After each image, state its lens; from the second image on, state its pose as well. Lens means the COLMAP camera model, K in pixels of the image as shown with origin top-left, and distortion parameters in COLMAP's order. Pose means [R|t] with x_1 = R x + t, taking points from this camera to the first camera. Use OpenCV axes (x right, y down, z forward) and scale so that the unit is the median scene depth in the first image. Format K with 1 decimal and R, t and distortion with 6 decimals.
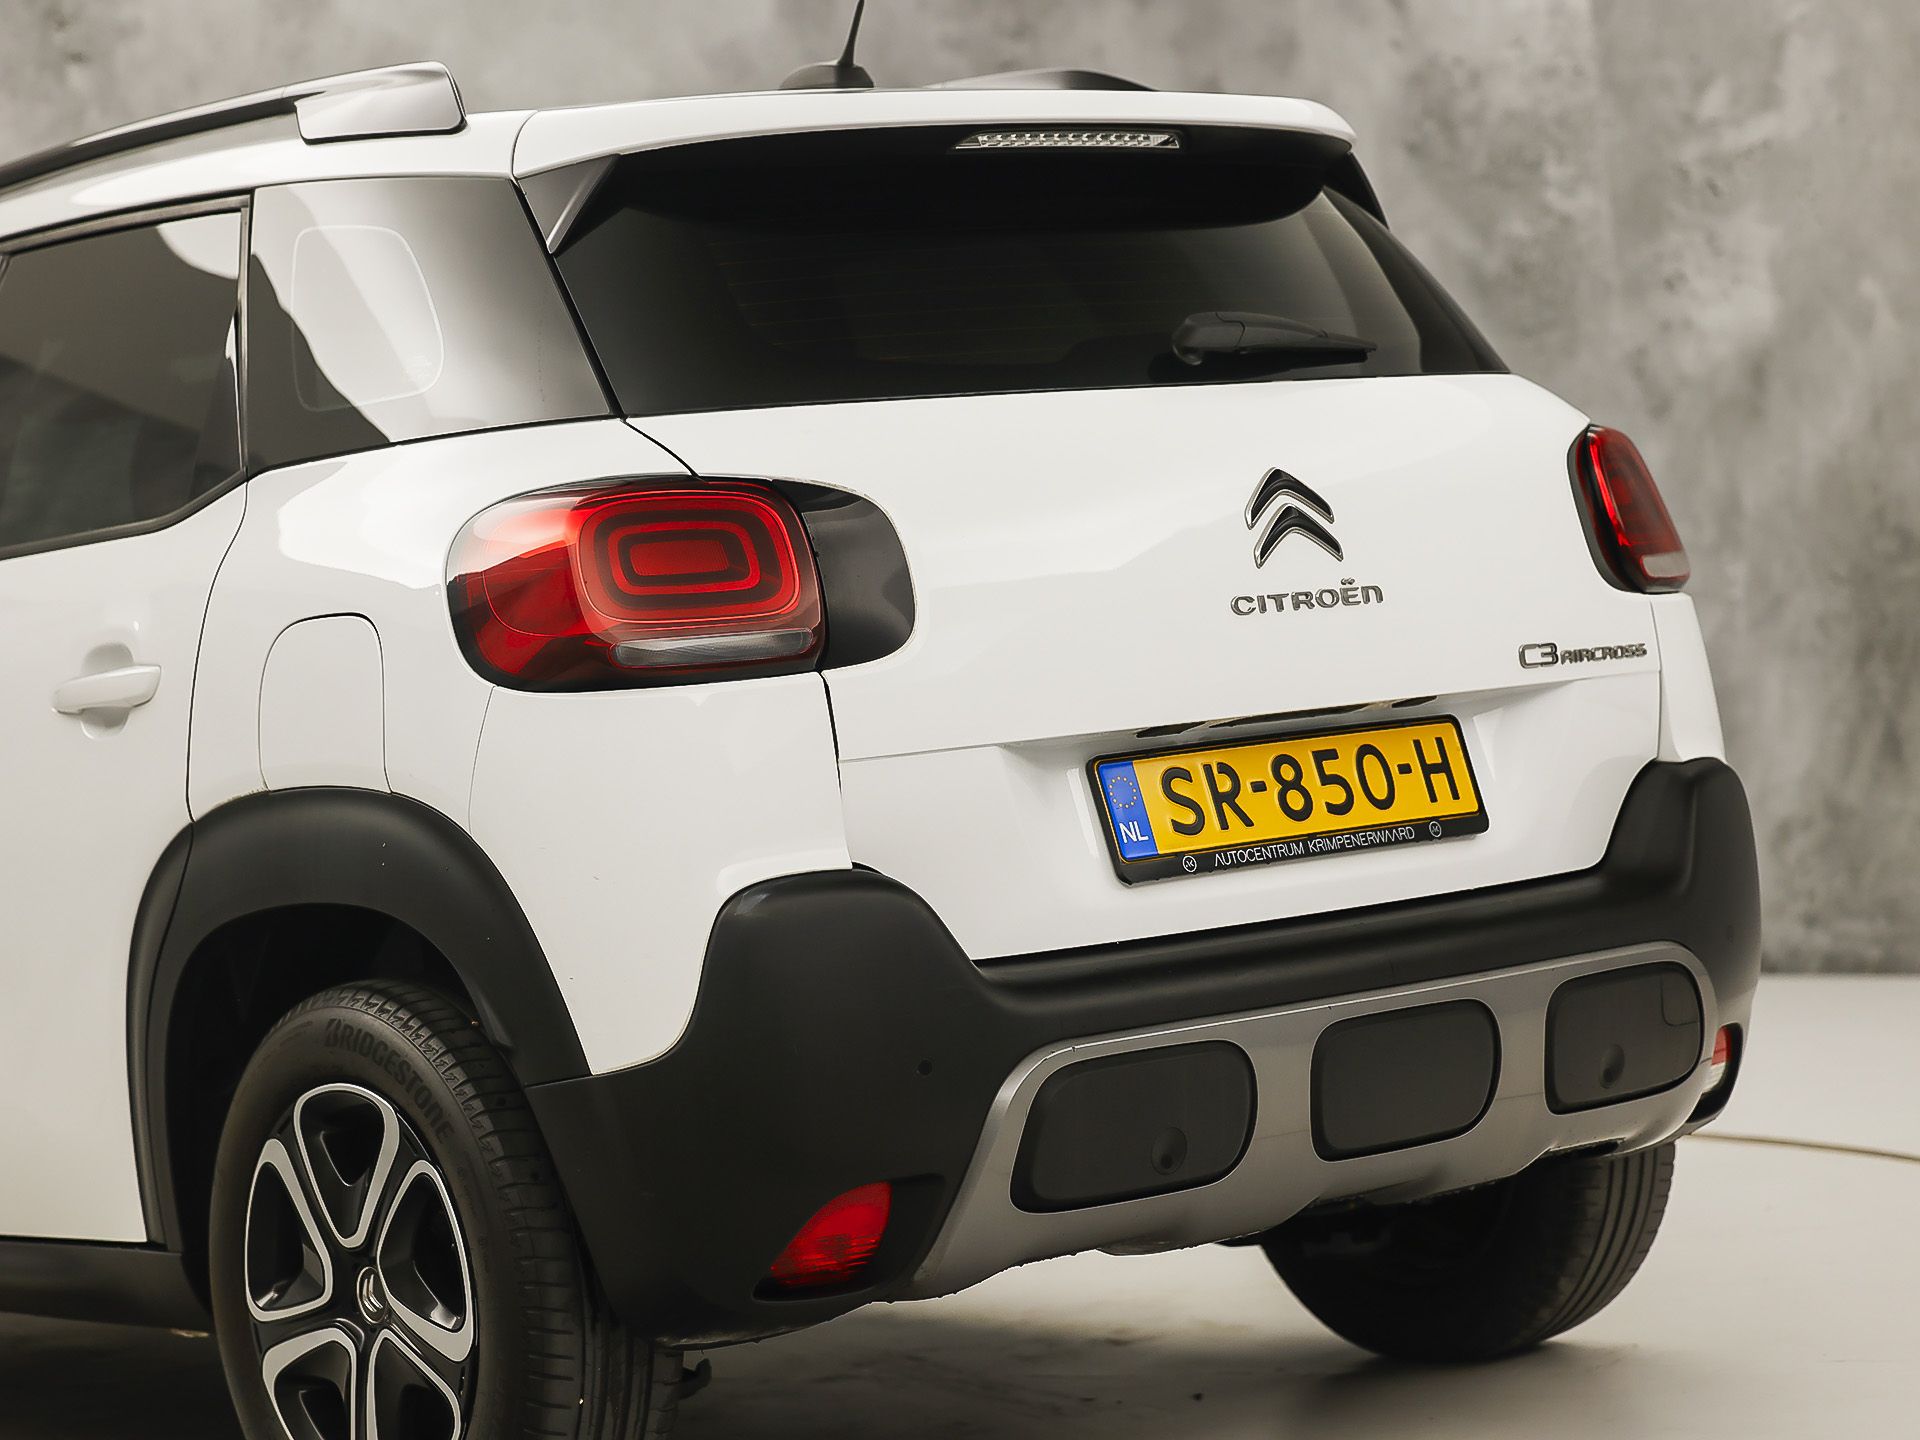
lens RADIAL K [[4162.5, 0, 969.1], [0, 4162.5, 724.1], [0, 0, 1]] dist [-0.090931, 0.000000]
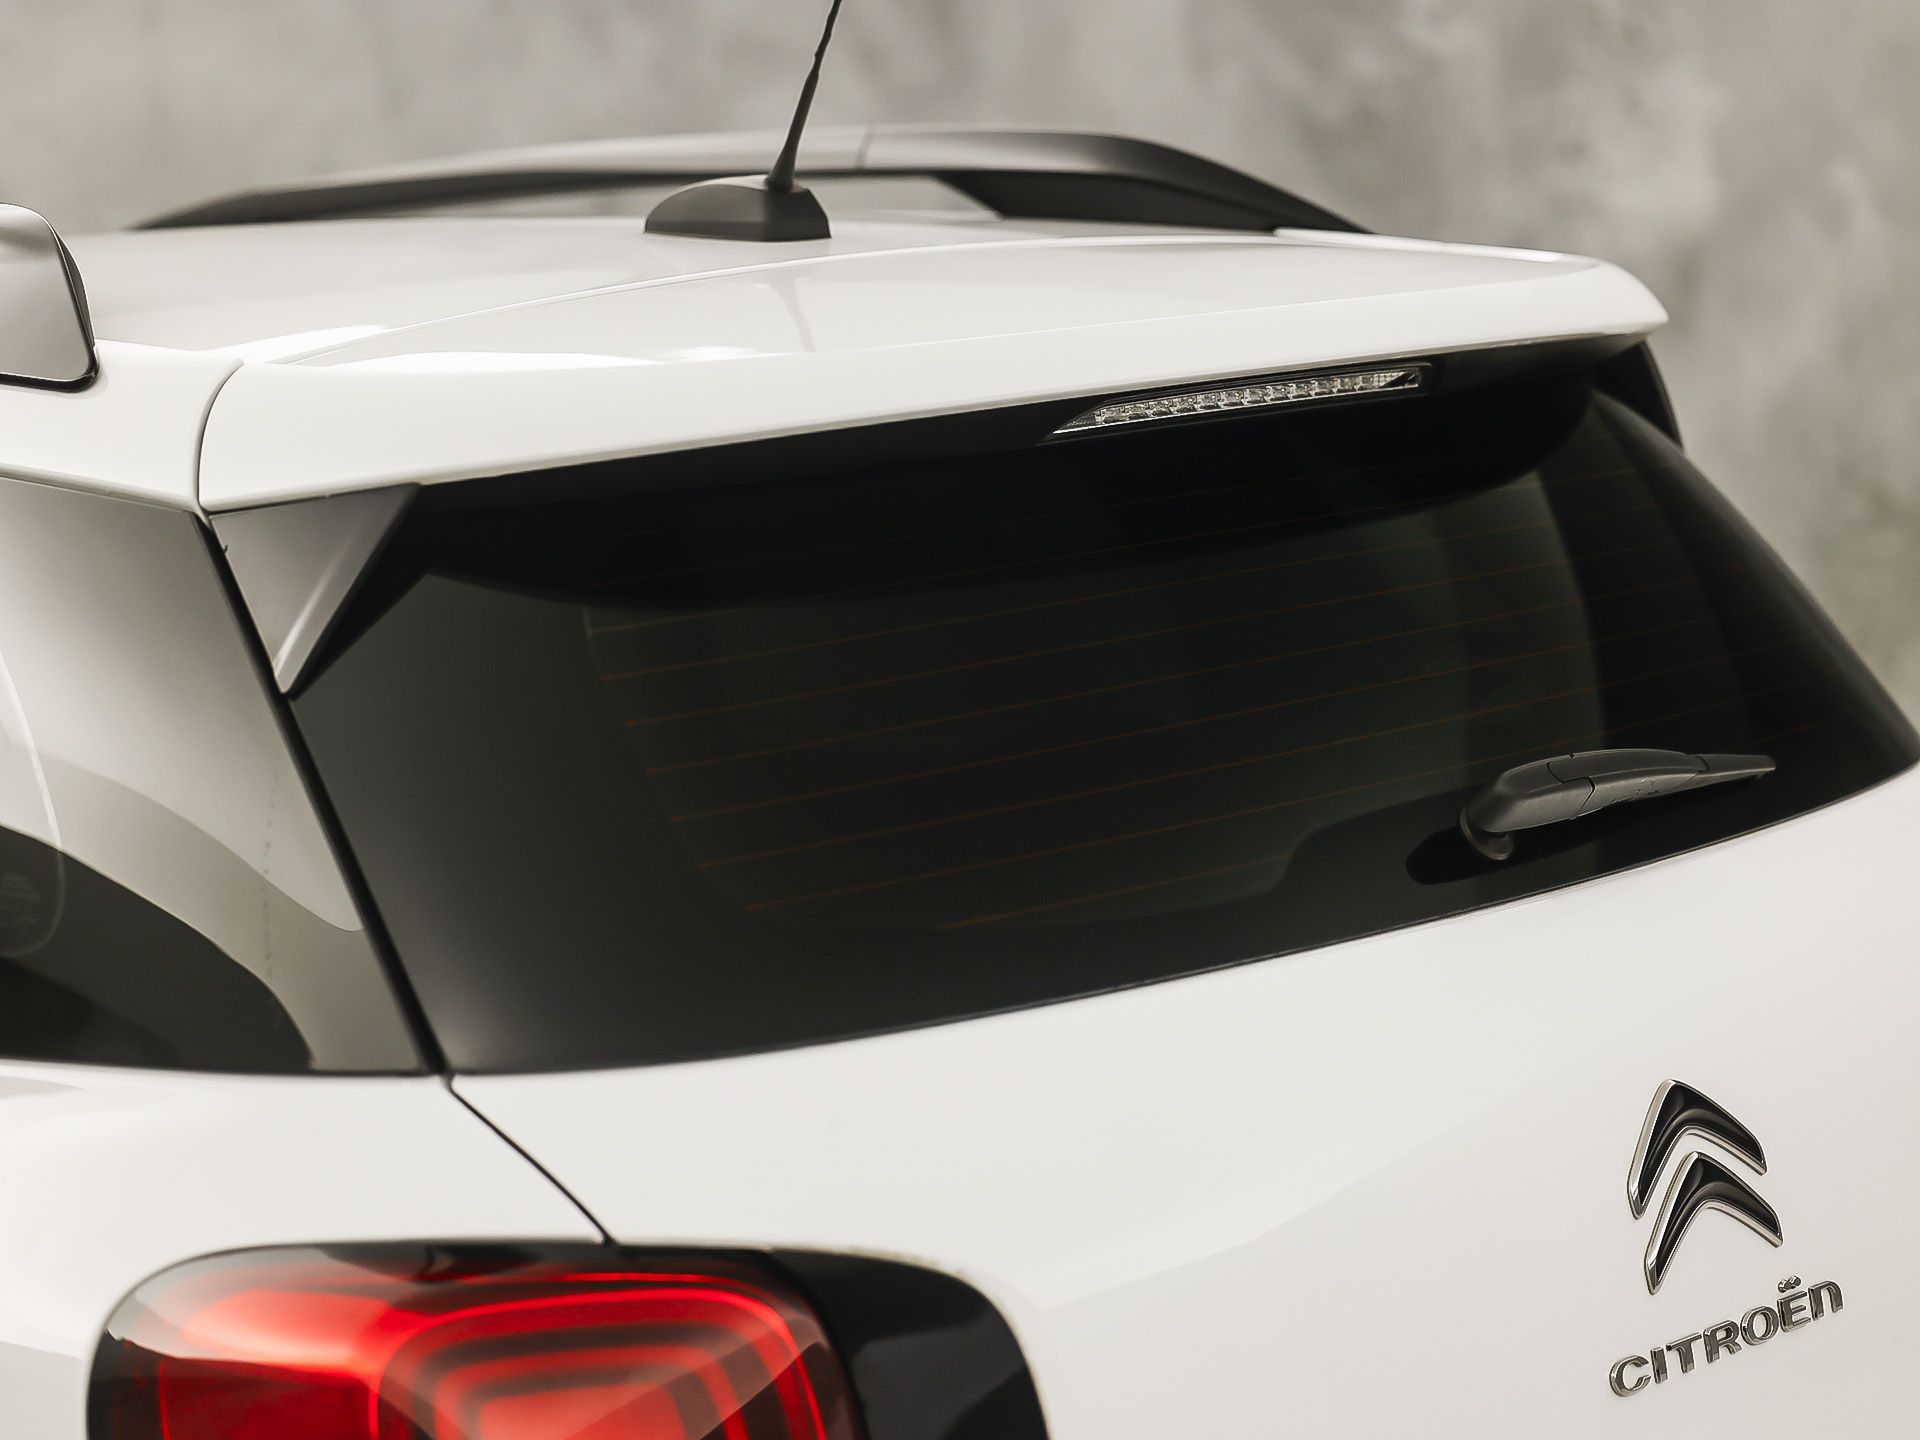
lens RADIAL K [[4389.7, 0, 948.3], [0, 4389.7, 713.0], [0, 0, 1]] dist [-0.083832, 0.000000]
pose [[0.994747, 0.005503, 0.102214, -0.073413], [-0.013156, 0.997145, 0.074350, -0.147092], [-0.101513, -0.075304, 0.991980, 0.461471]]
